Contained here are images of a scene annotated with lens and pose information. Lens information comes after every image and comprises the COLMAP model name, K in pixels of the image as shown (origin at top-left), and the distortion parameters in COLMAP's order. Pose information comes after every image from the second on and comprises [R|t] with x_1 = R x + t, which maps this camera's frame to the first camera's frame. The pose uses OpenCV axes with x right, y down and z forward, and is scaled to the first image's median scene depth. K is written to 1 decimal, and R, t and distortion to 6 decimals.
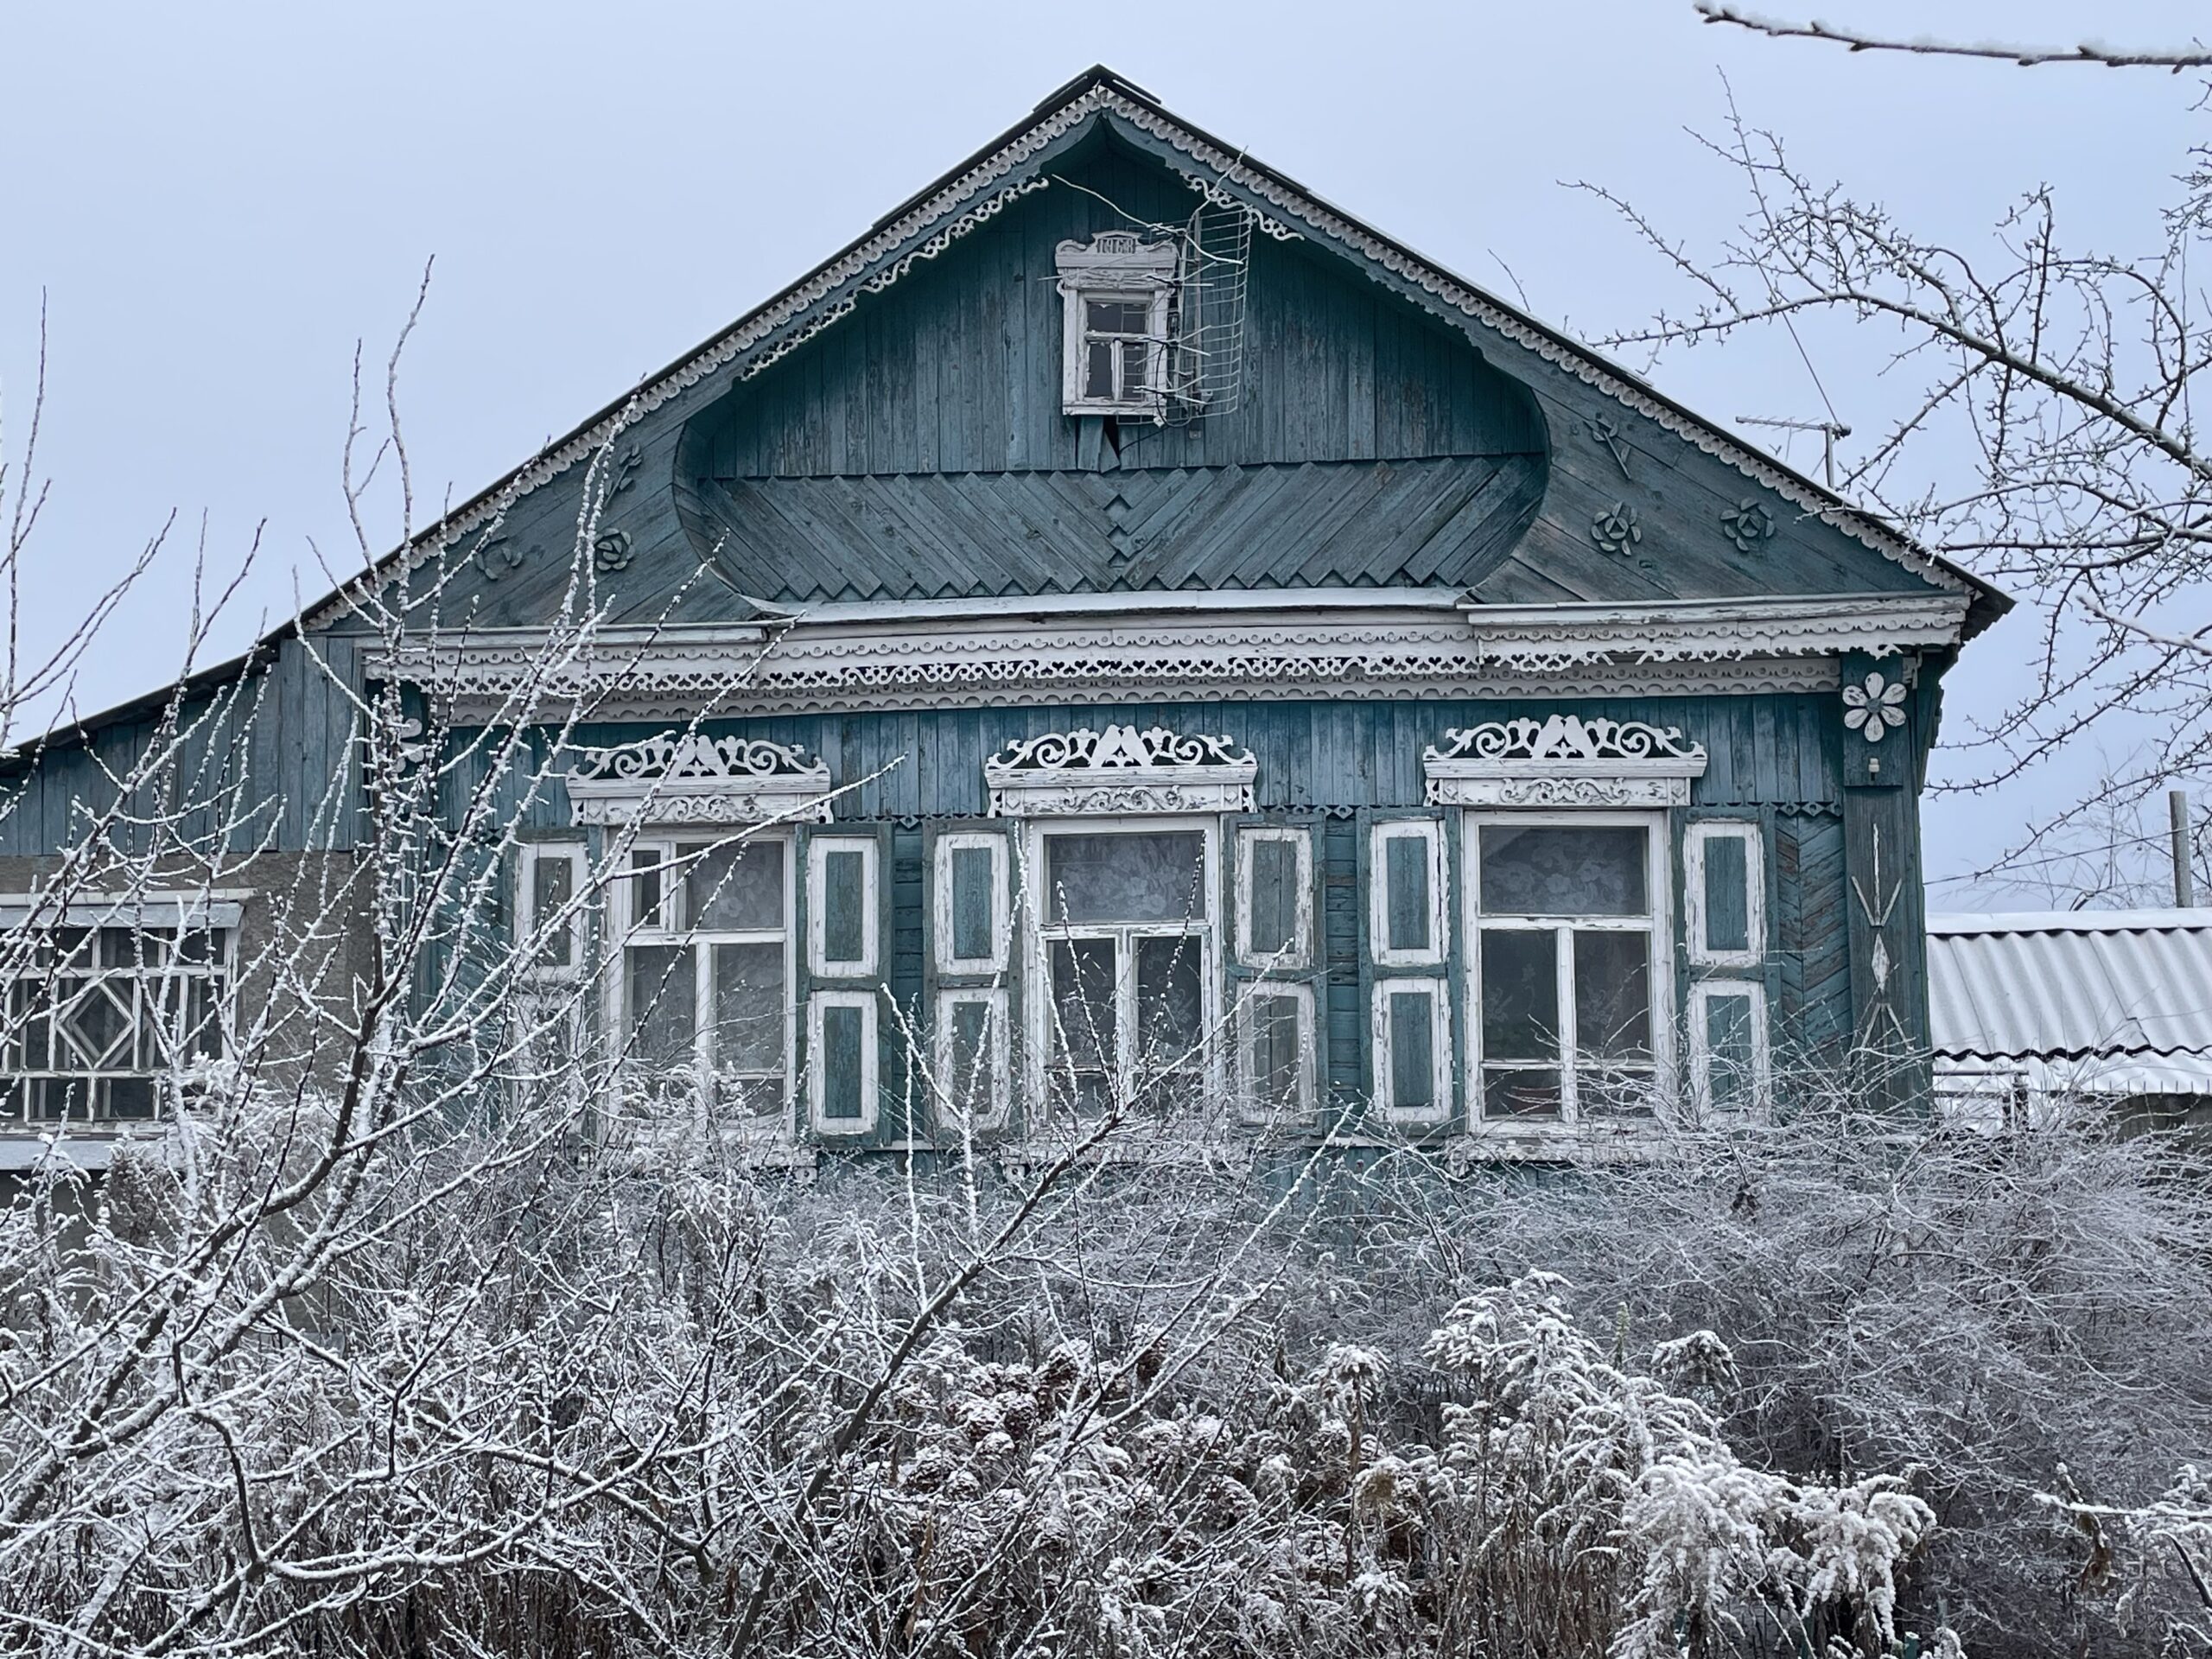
lens RADIAL K [[2849.7, 0, 1110.9], [0, 2849.7, 792.3], [0, 0, 1]] dist [0.102713, 0.000000]
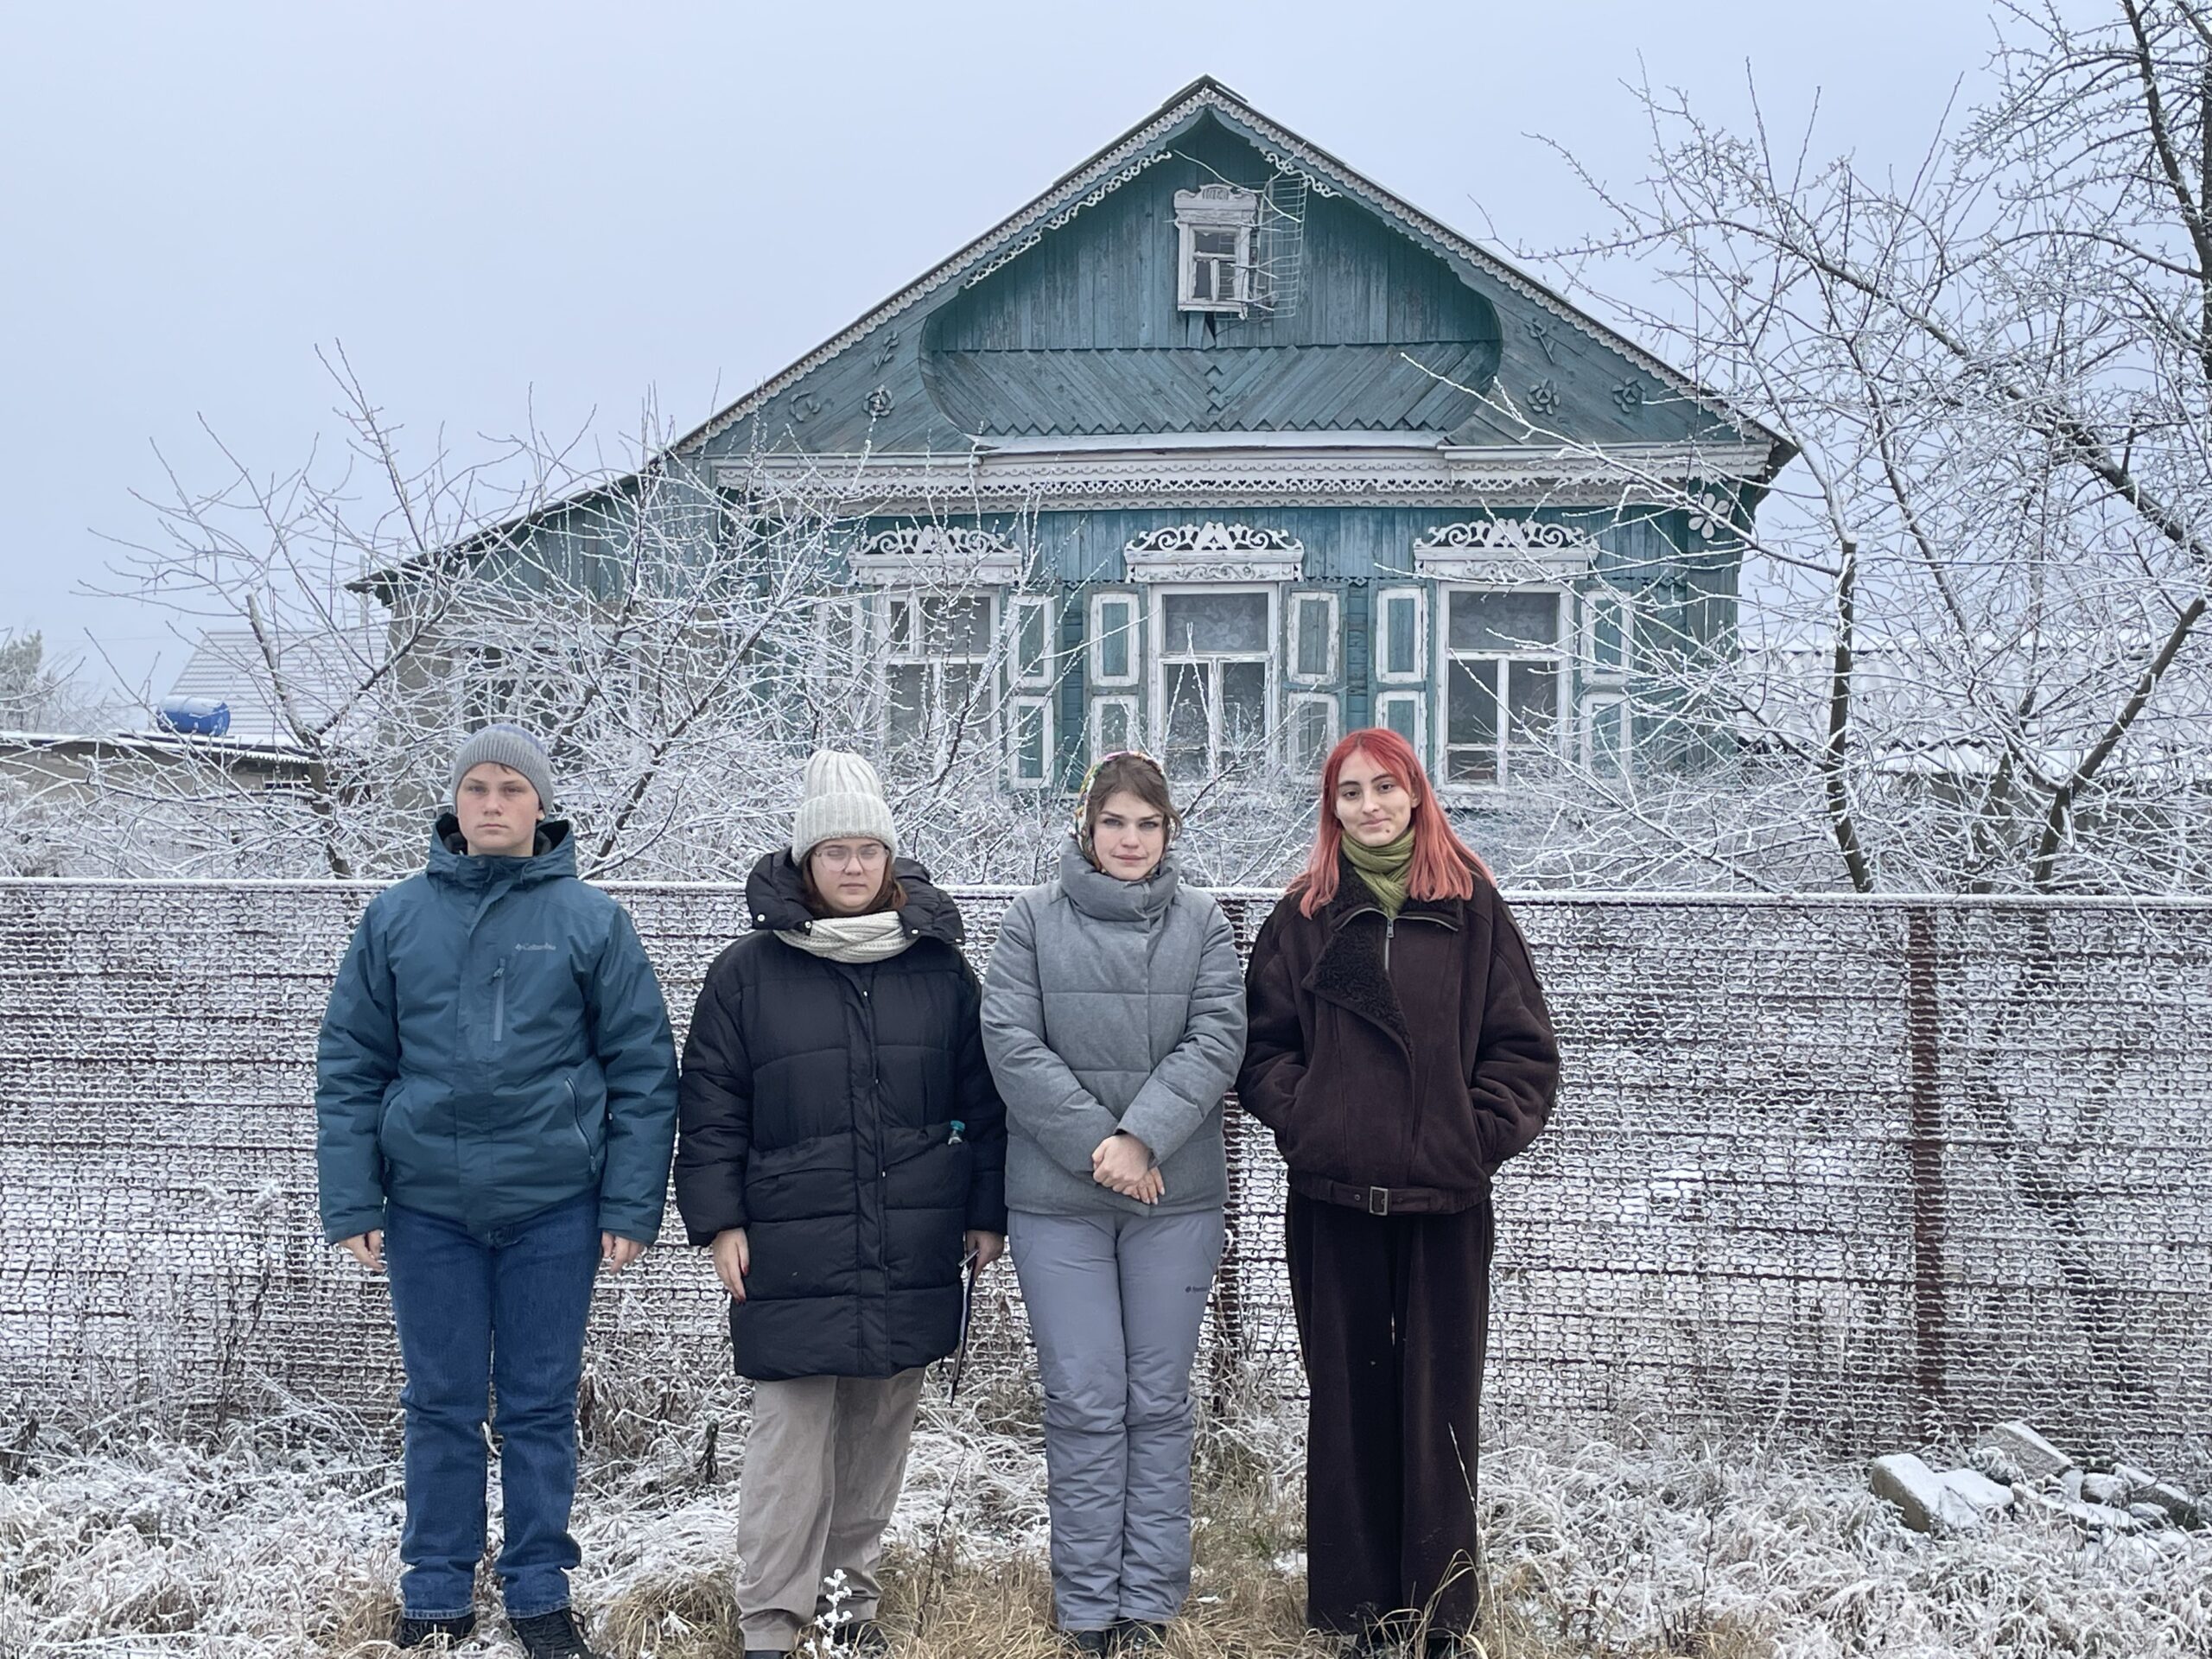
lens RADIAL K [[2849.7, 0, 1093.5], [0, 2849.7, 838.3], [0, 0, 1]] dist [0.102713, 0.000000]
pose [[0.999736, 0.010782, -0.020304, -0.028397], [-0.008206, 0.992383, 0.122915, -0.043155], [0.021475, -0.122716, 0.992210, -0.531526]]
